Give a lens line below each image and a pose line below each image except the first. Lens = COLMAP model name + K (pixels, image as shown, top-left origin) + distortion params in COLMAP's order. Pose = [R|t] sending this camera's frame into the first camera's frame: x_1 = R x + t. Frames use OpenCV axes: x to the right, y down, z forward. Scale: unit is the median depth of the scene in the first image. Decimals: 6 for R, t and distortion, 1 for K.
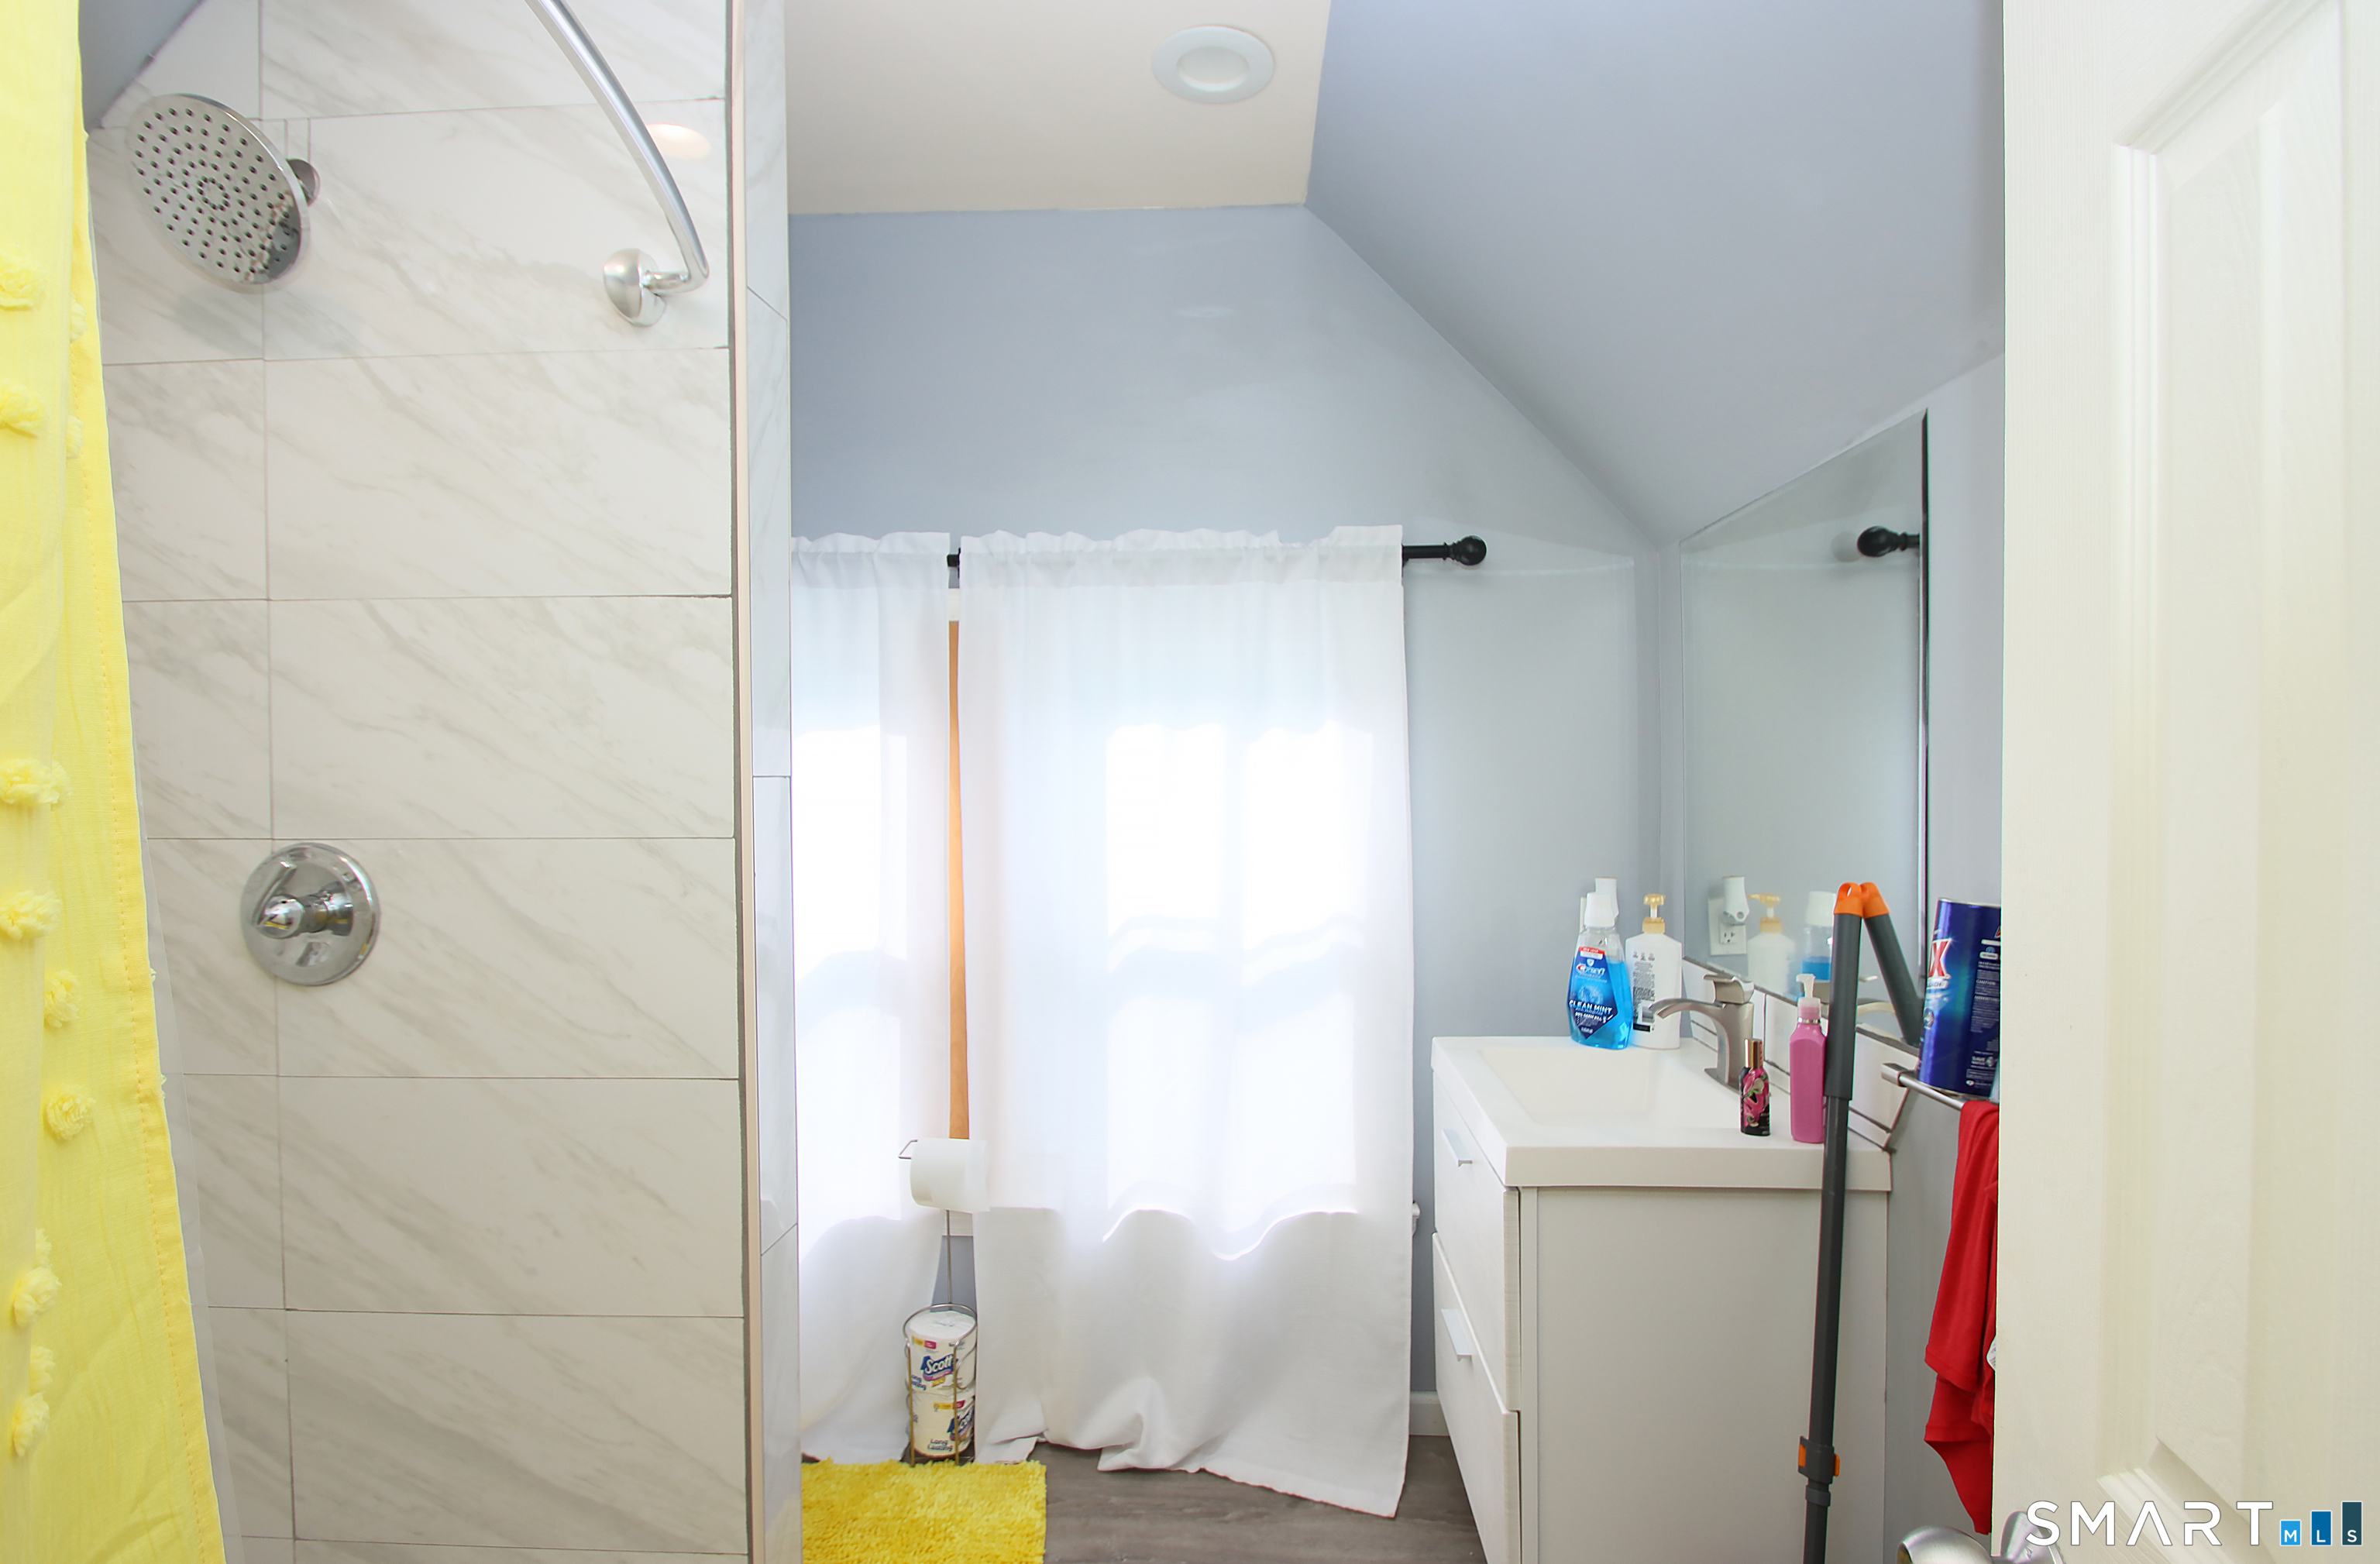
lens RADIAL K [[1093.4, 0, 1239.7], [0, 1093.4, 791.7], [0, 0, 1]] dist [-0.004831, -0.009233]
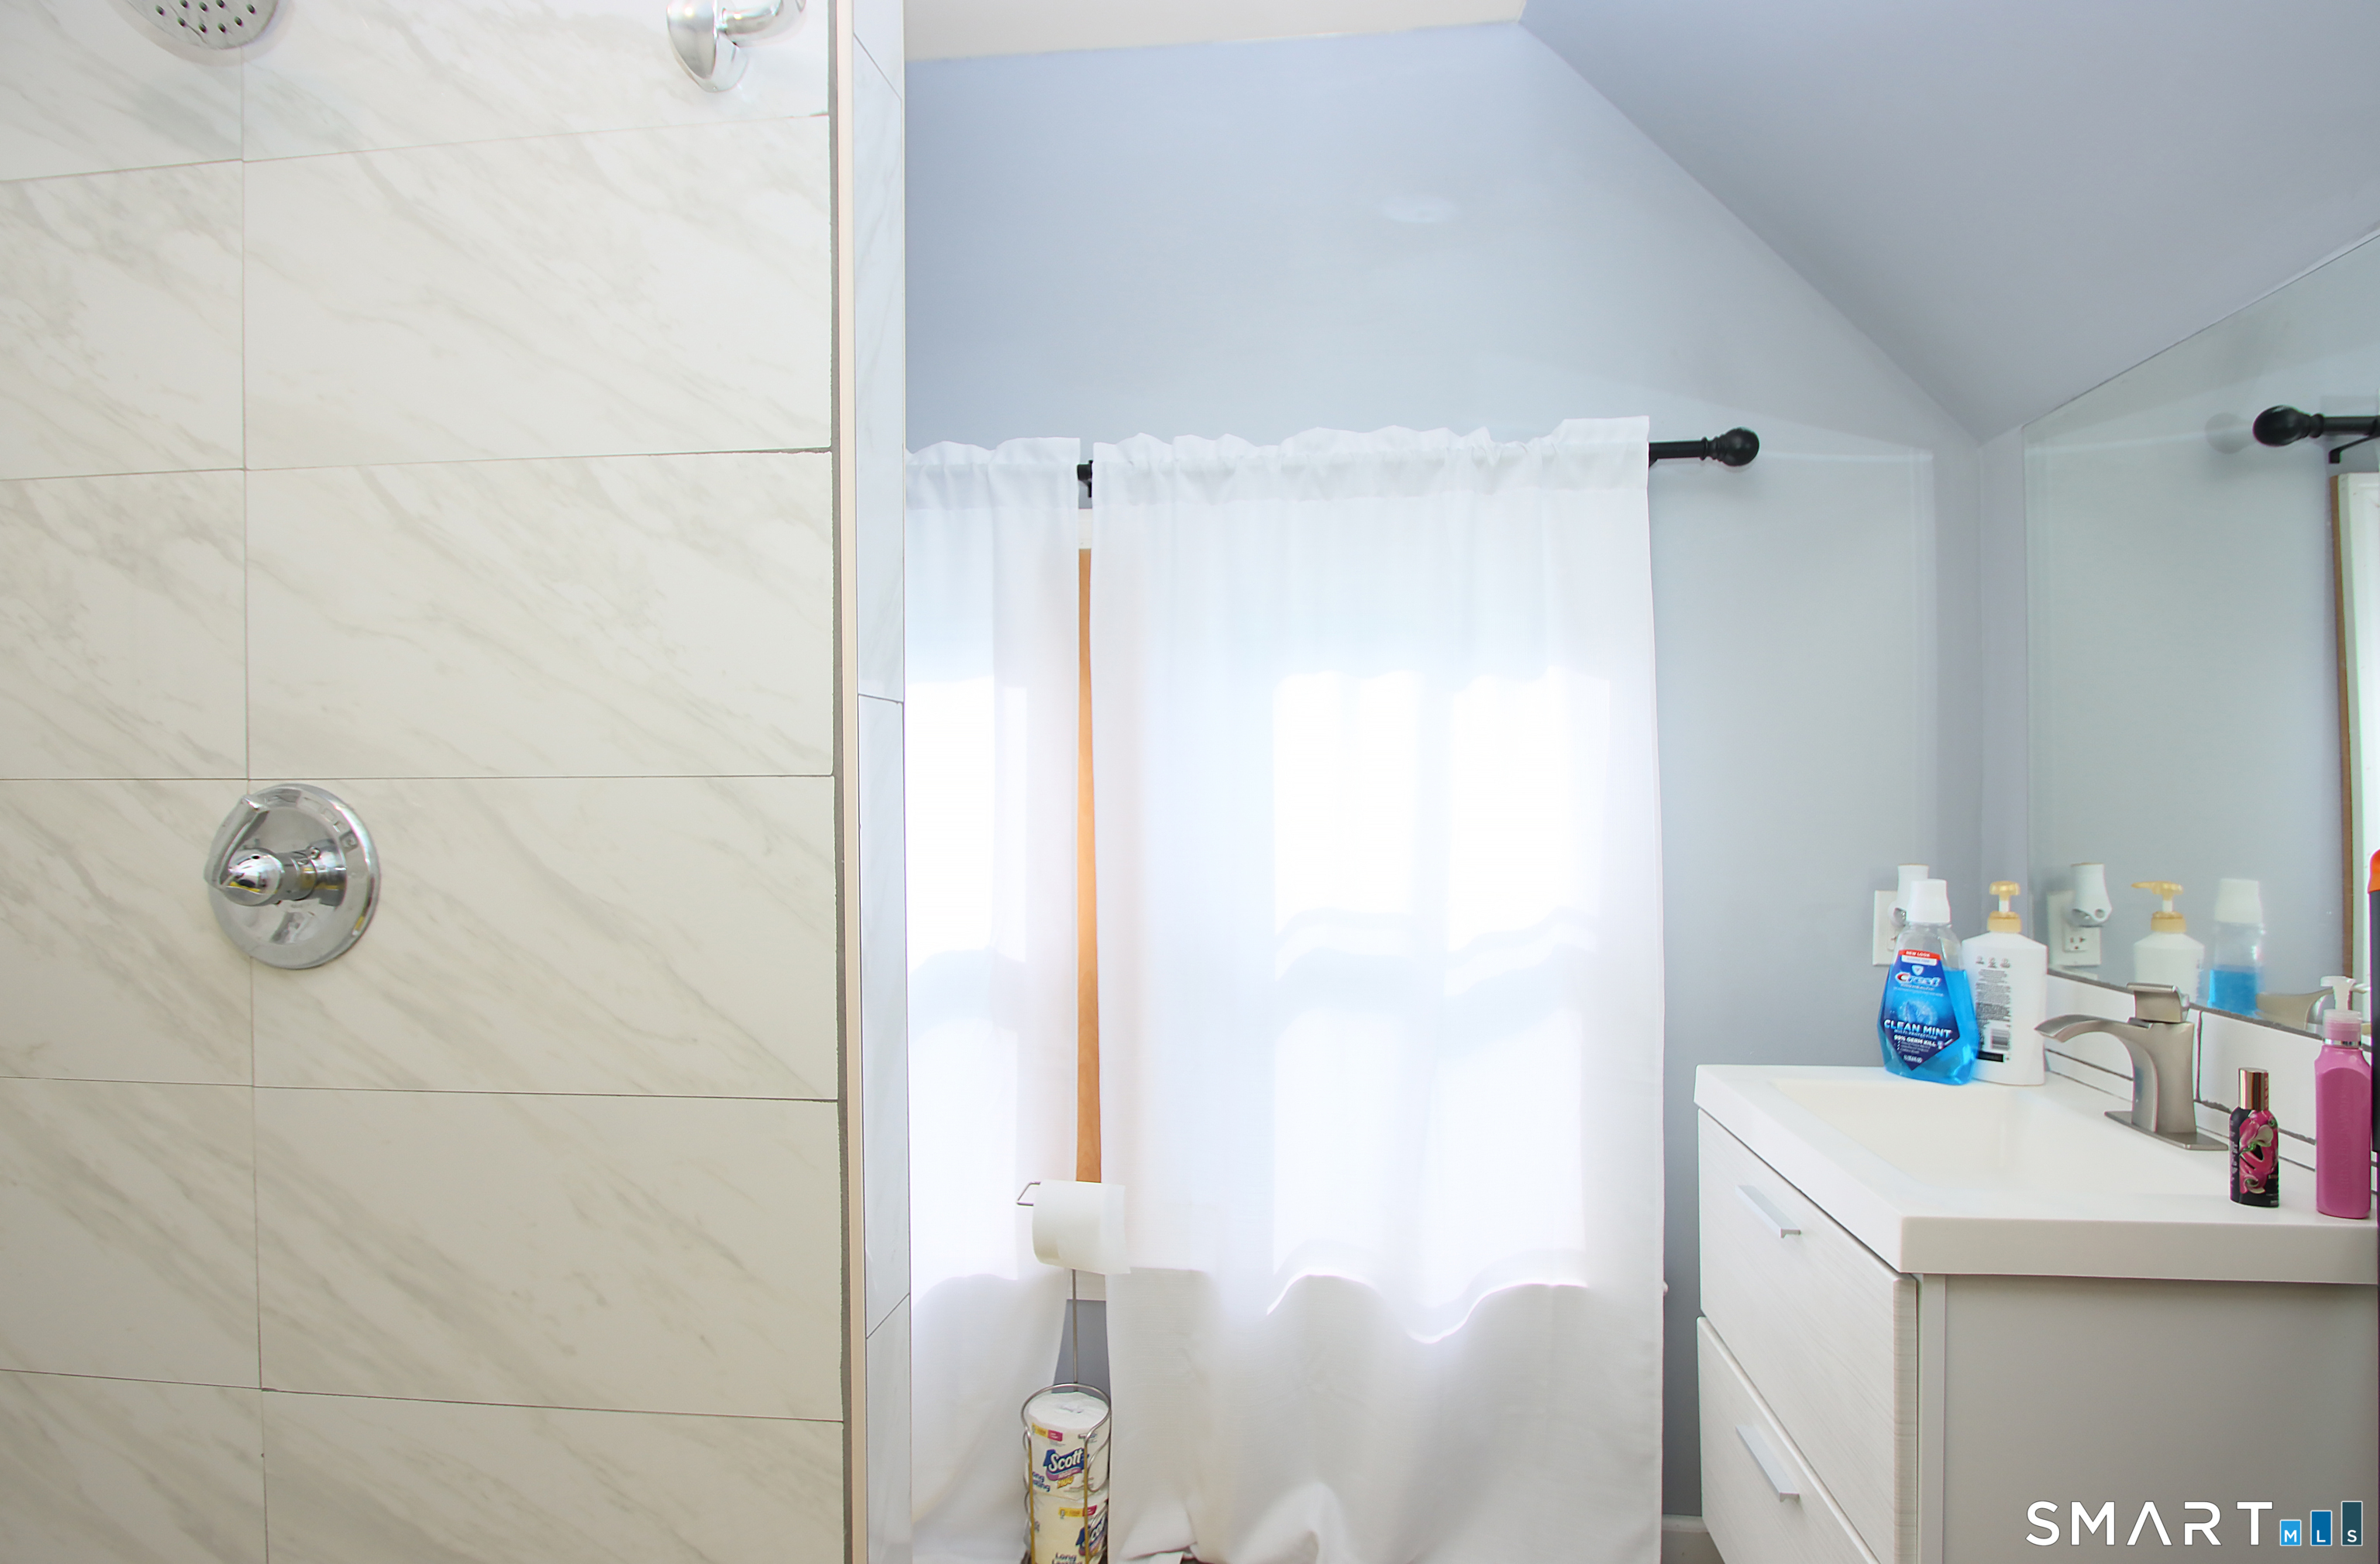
lens RADIAL K [[1120.8, 0, 1234.8], [0, 1120.8, 820.9], [0, 0, 1]] dist [-0.002694, -0.009330]
pose [[0.997882, 0.002505, -0.064998, -0.138726], [-0.002605, 0.999996, -0.001450, 0.072441], [0.064995, 0.001617, 0.997884, 0.252922]]
